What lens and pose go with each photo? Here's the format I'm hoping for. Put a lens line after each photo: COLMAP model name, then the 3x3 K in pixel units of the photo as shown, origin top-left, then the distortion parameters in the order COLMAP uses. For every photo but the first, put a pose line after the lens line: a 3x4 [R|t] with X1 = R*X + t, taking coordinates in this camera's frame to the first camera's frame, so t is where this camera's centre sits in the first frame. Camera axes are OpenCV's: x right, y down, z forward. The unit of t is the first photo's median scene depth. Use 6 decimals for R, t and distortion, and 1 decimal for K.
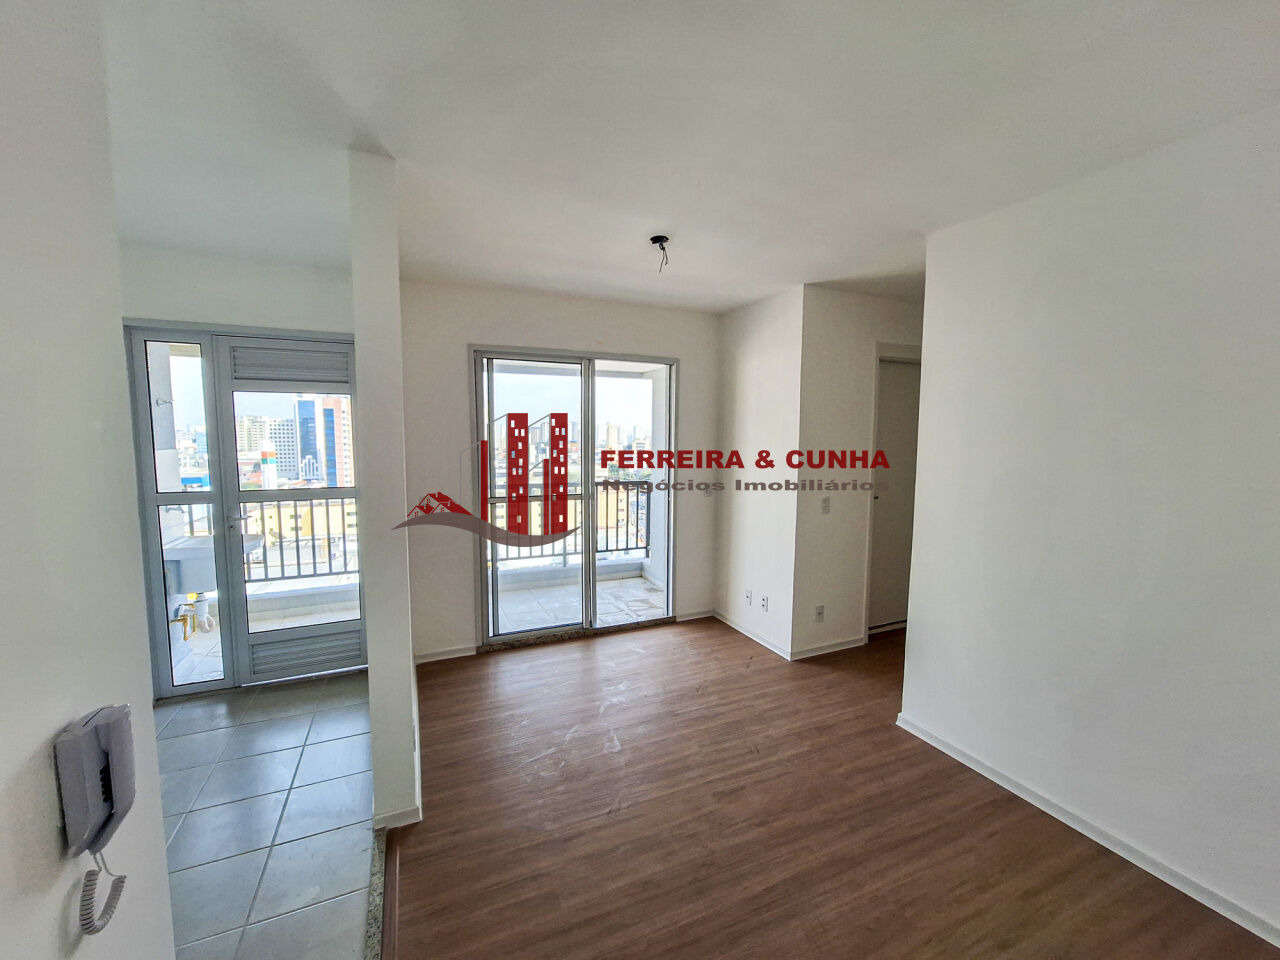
lens RADIAL K [[514.7, 0, 640.6], [0, 514.7, 481.6], [0, 0, 1]] dist [-0.001833, 0.001238]
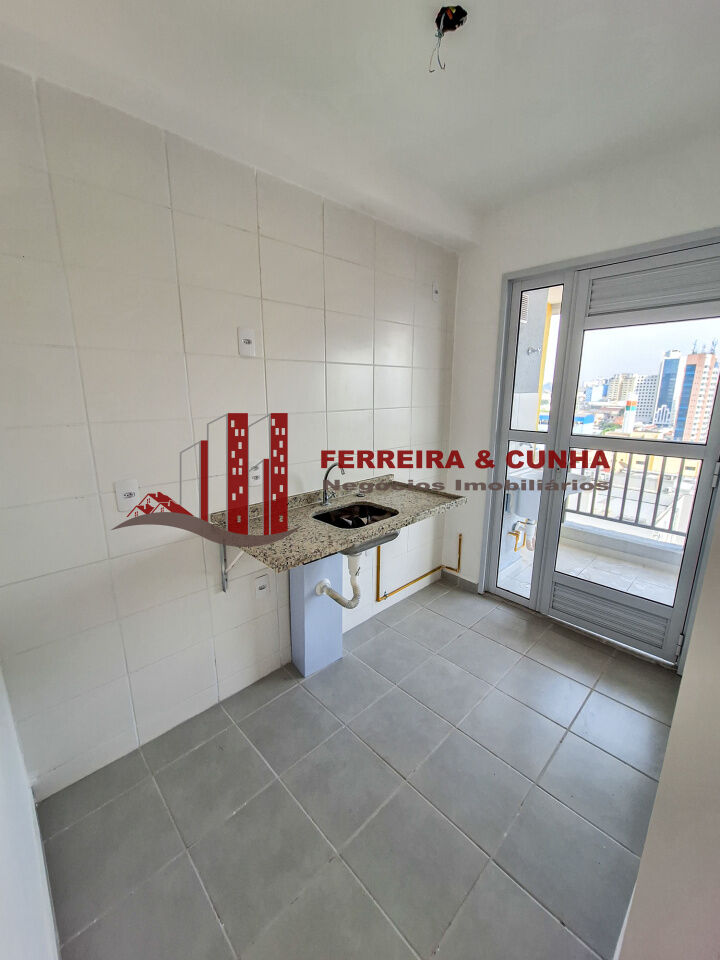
lens RADIAL K [[386.0, 0, 358.3], [0, 386.0, 480.0], [0, 0, 1]] dist [-0.001833, 0.001238]
pose [[0.330191, 0.210780, -0.920079, -0.182121], [-0.077153, 0.977514, 0.196250, -0.009184], [0.940756, 0.006187, 0.339029, 0.311211]]
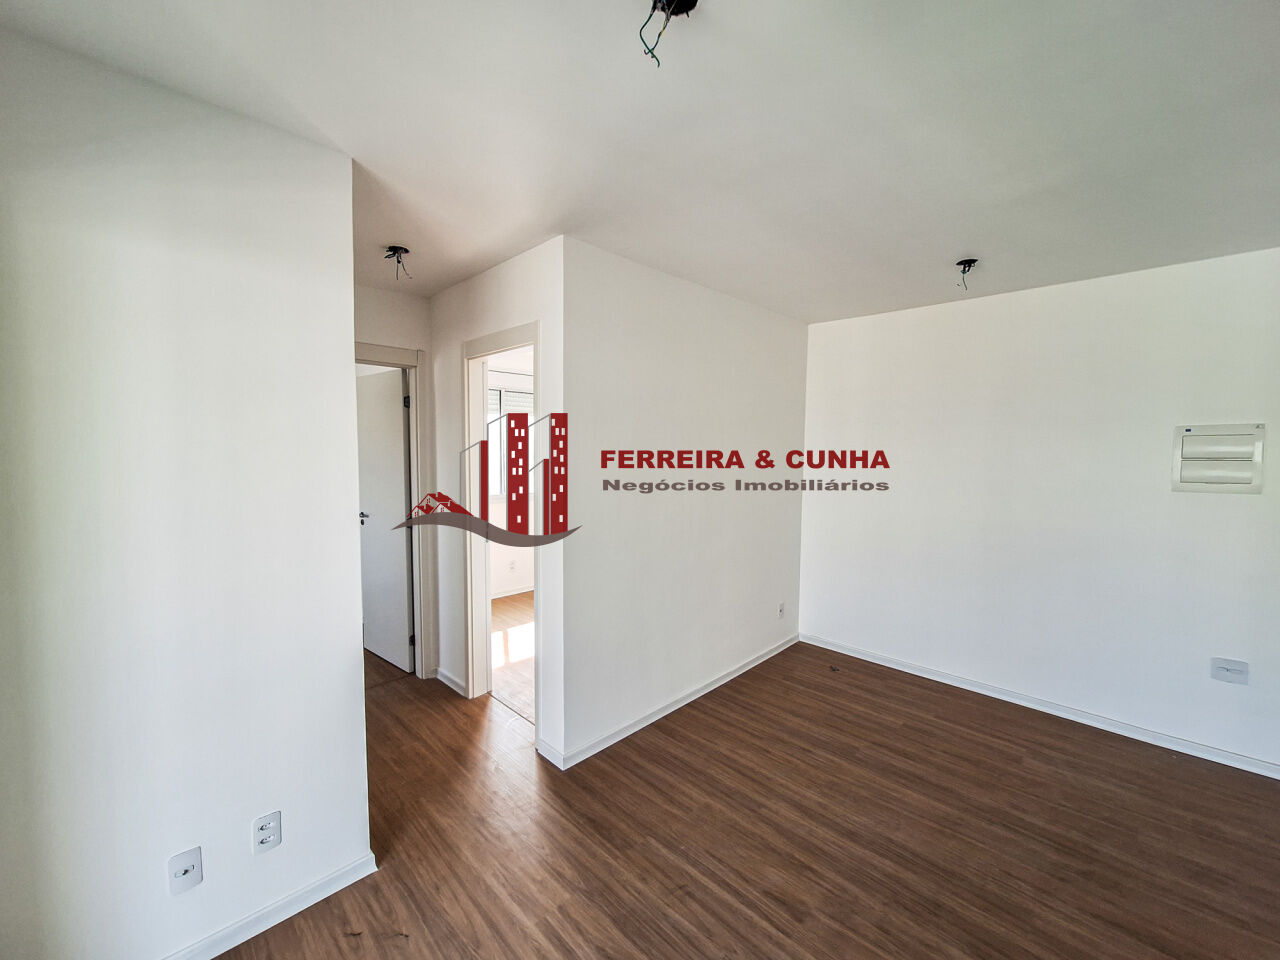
lens RADIAL K [[514.7, 0, 637.7], [0, 514.7, 480.4], [0, 0, 1]] dist [-0.001833, 0.001238]
pose [[-0.358953, -0.066995, 0.930948, -0.276226], [0.067245, 0.992972, 0.097387, -0.086529], [-0.930930, 0.097559, -0.351925, 0.896667]]
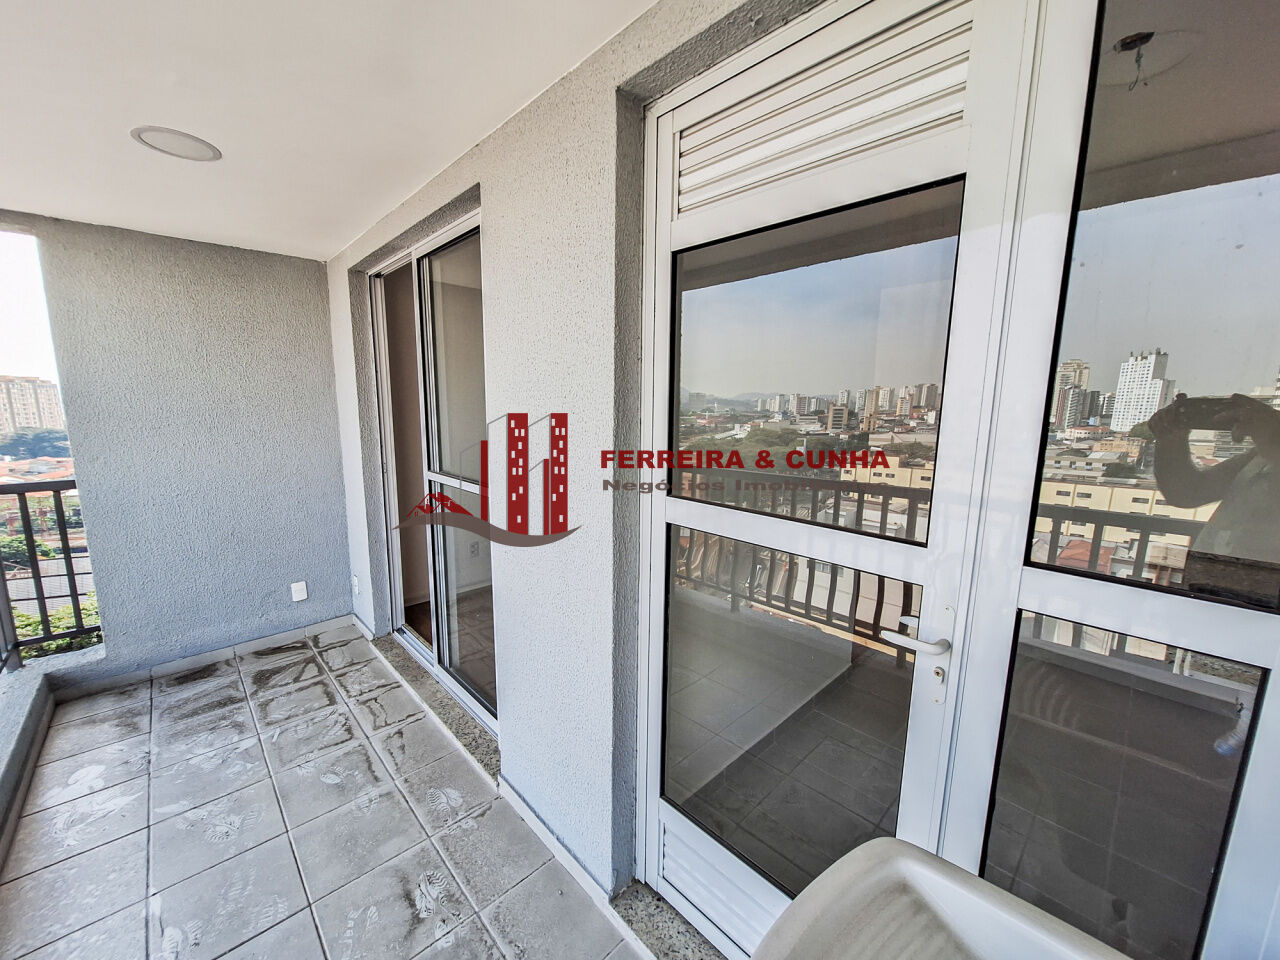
lens RADIAL K [[514.7, 0, 628.7], [0, 514.7, 474.9], [0, 0, 1]] dist [-0.001833, 0.001238]
pose [[-0.309652, -0.156745, 0.937842, -0.876248], [0.071536, 0.979684, 0.187357, -0.091691], [-0.948155, 0.125105, -0.292148, 1.063136]]
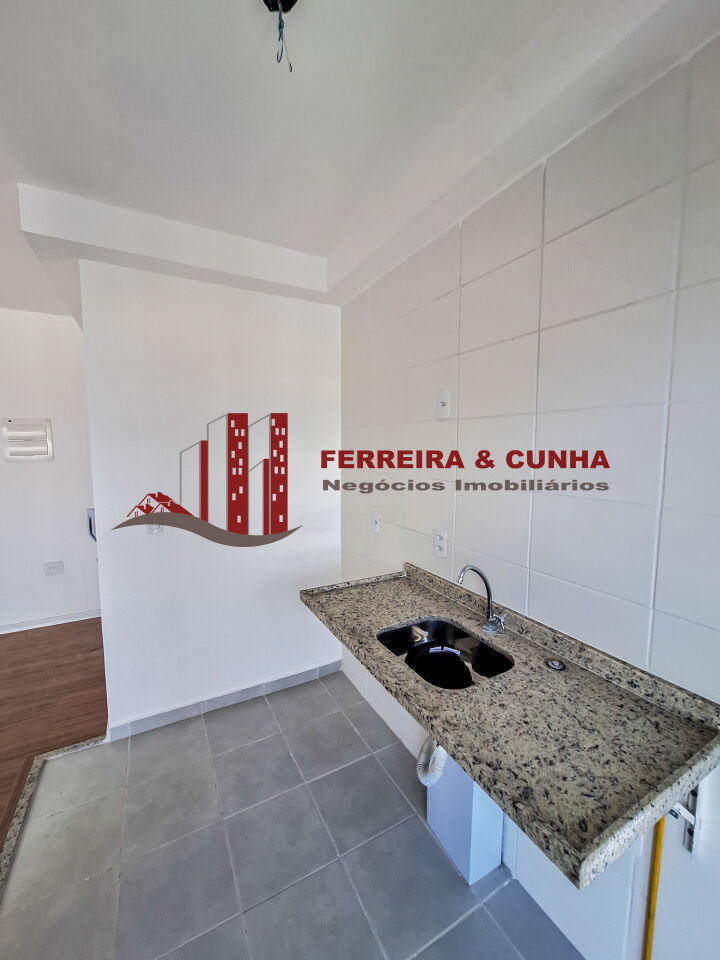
lens RADIAL K [[386.0, 0, 357.0], [0, 386.0, 479.8], [0, 0, 1]] dist [-0.001833, 0.001238]
pose [[-0.997554, 0.000954, -0.069895, -0.560366], [-0.011303, 0.984548, 0.174751, -0.060965], [0.068982, 0.175113, -0.982129, 0.784633]]
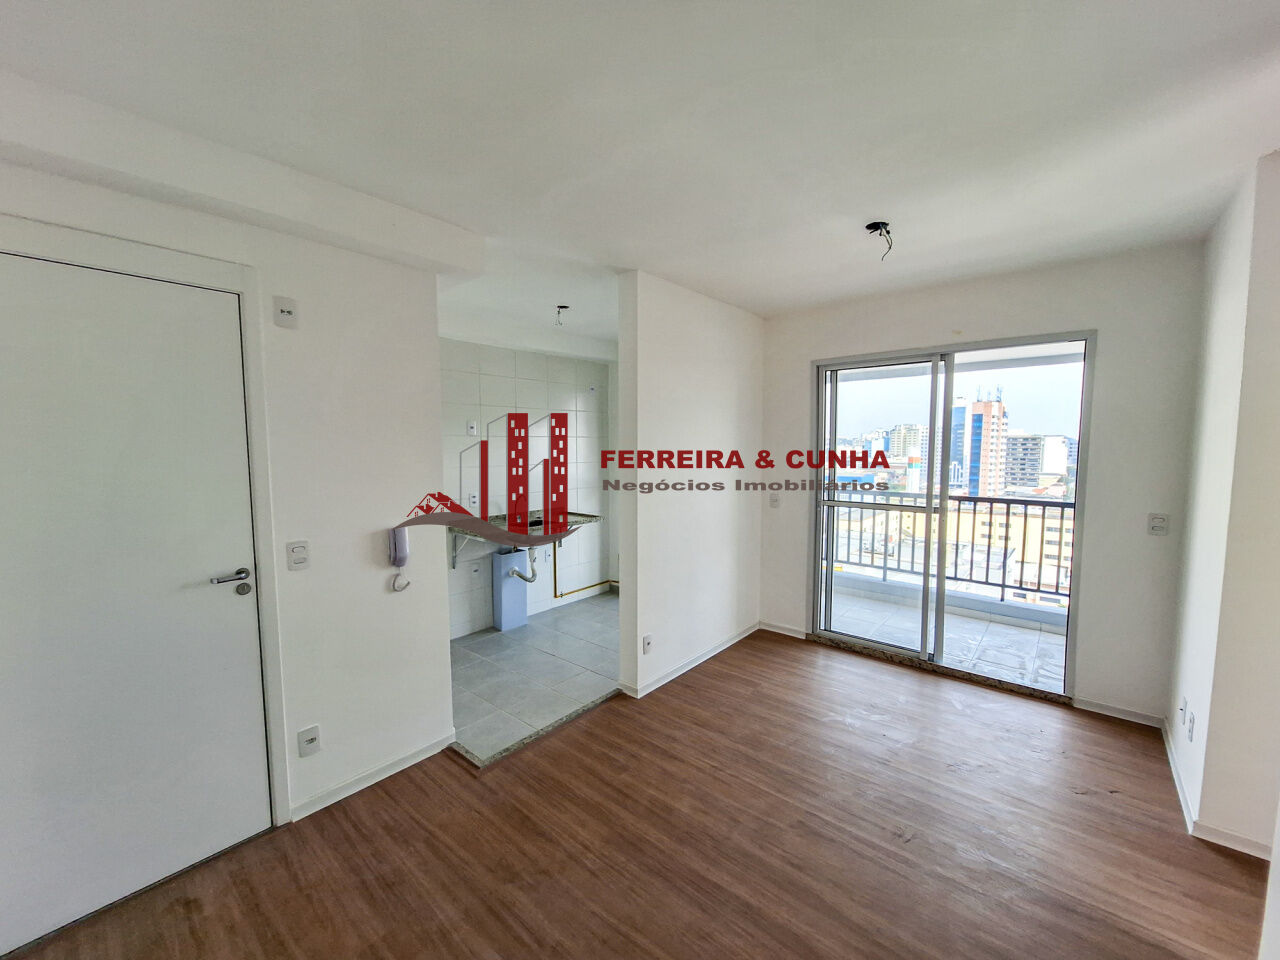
lens RADIAL K [[514.7, 0, 637.6], [0, 514.7, 484.9], [0, 0, 1]] dist [-0.001833, 0.001238]
pose [[0.428999, 0.067865, -0.900752, 0.516288], [-0.072651, 0.996536, 0.040480, -0.015930], [0.900379, 0.048075, 0.432443, 0.183813]]
